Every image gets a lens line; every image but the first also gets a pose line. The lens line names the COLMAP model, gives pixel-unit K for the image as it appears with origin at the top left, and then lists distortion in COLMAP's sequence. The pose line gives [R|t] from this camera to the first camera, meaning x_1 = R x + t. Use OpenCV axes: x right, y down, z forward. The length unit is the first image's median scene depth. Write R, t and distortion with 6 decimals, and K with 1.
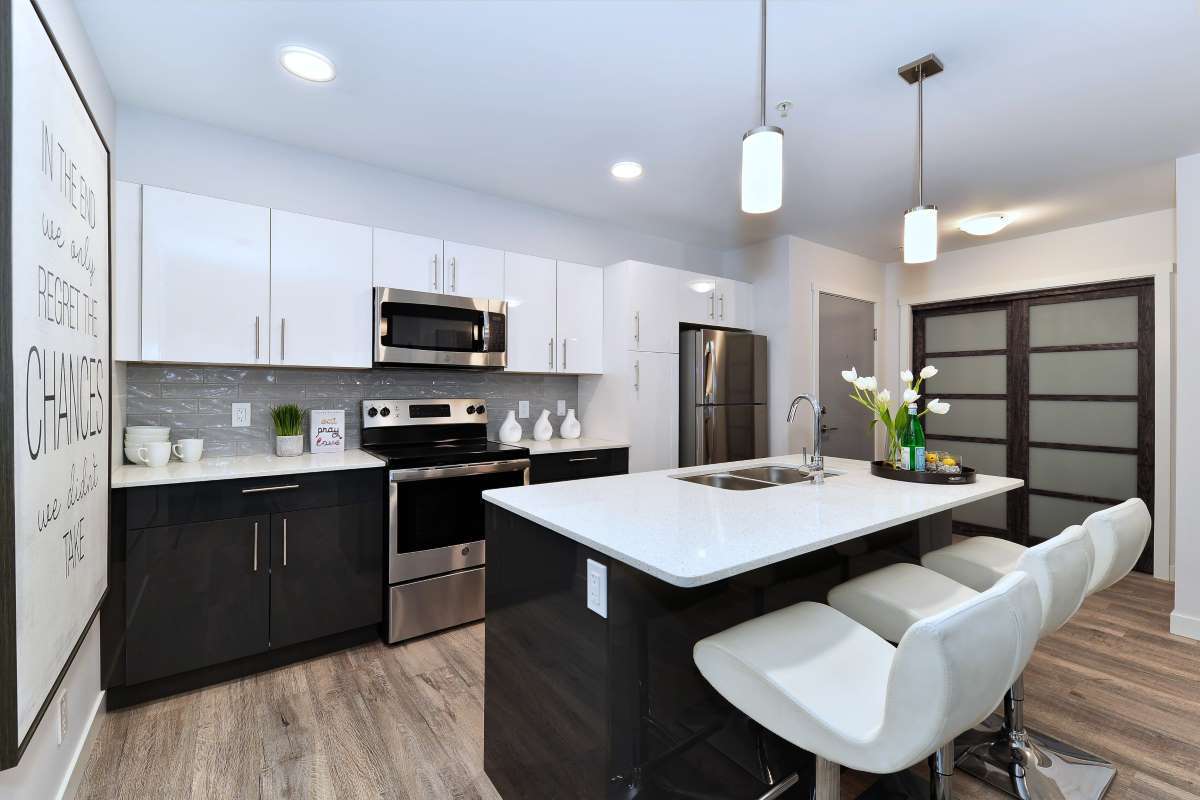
lens RADIAL K [[502.8, 0, 600.0], [0, 502.8, 400.0], [0, 0, 1]] dist [0.002223, 0.000053]
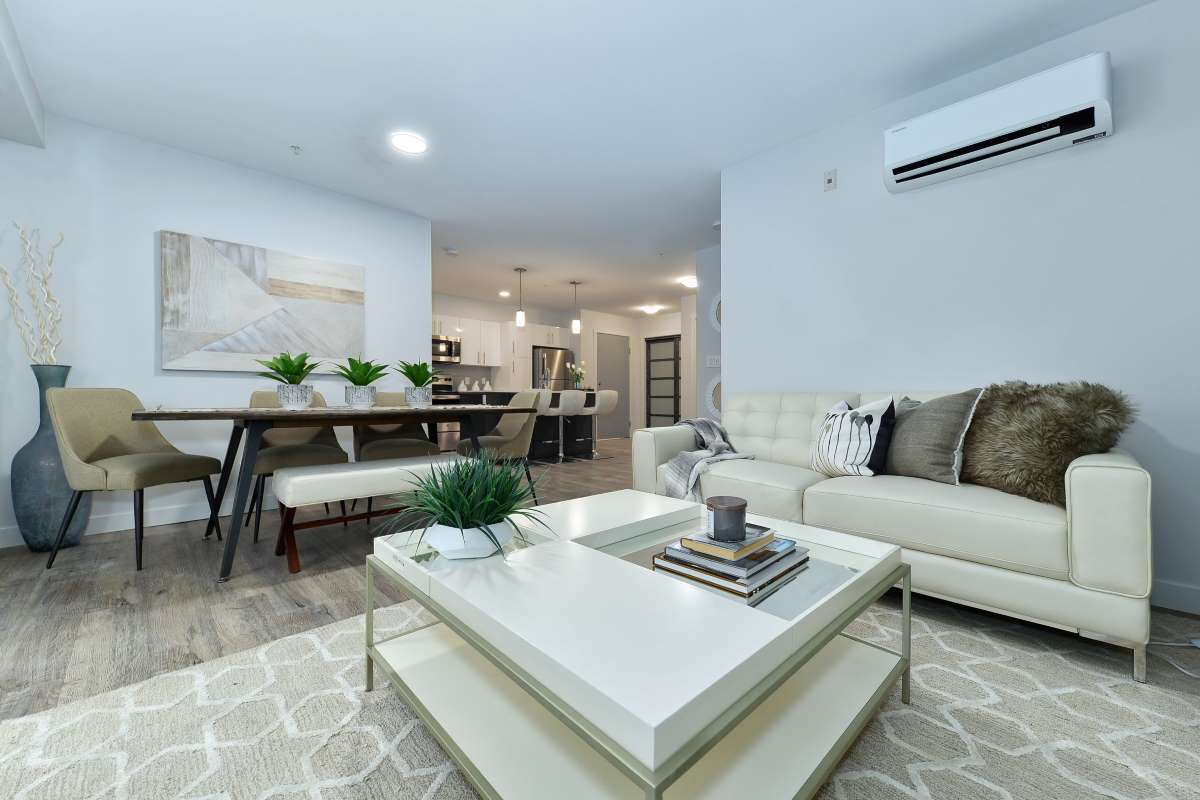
lens RADIAL K [[467.1, 0, 602.7], [0, 467.1, 410.4], [0, 0, 1]] dist [0.013079, -0.009015]
pose [[0.989457, -0.005497, 0.144724, 0.204521], [0.004452, 0.999962, 0.007542, 0.182098], [-0.144760, -0.006818, 0.989443, -1.621316]]
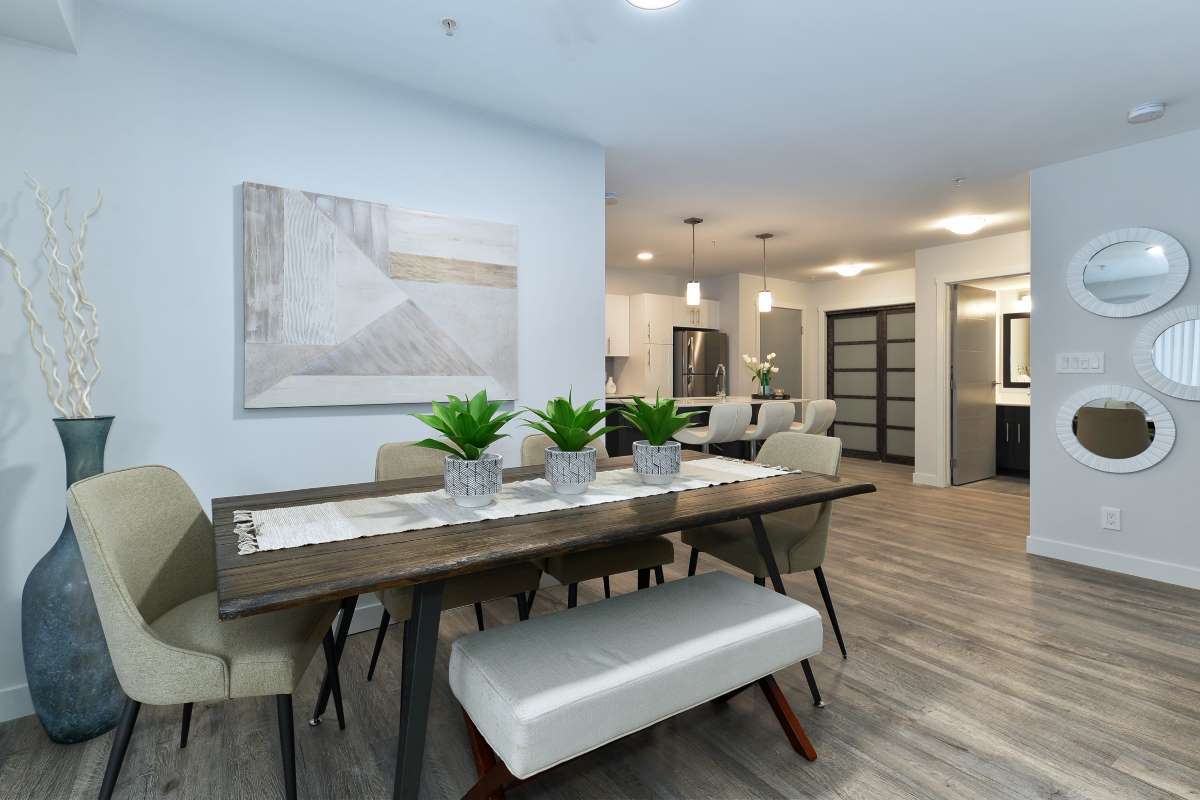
lens RADIAL K [[561.2, 0, 572.2], [0, 561.2, 388.8], [0, 0, 1]] dist [-0.000315, 0.000024]
pose [[0.999101, -0.001248, -0.042383, -0.135990], [0.001432, 0.999990, 0.004313, 0.063623], [0.042377, -0.004370, 0.999092, -1.189497]]
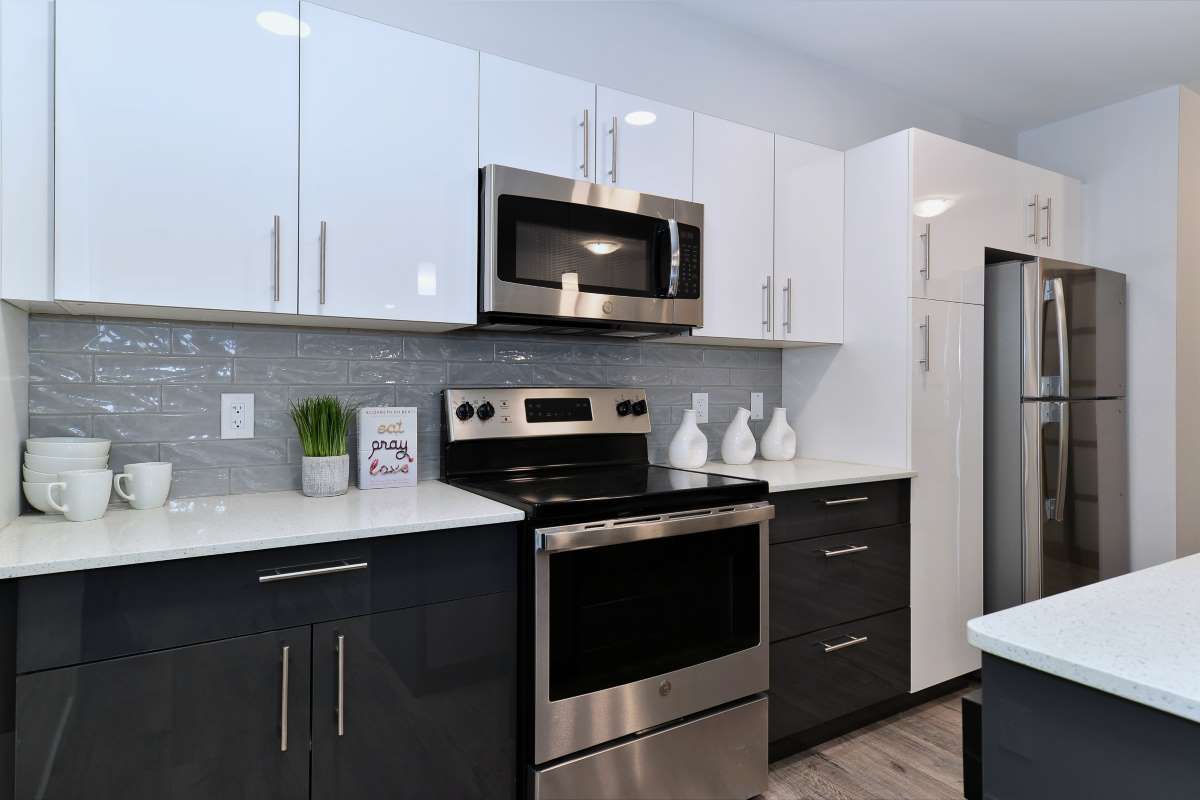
lens RADIAL K [[680.8, 0, 600.0], [0, 680.8, 400.0], [0, 0, 1]] dist [0.003641, 0.001451]
pose [[0.997366, -0.003569, -0.072448, -0.256319], [0.003258, 0.999985, -0.004411, 0.015465], [0.072463, 0.004163, 0.997362, 0.288799]]
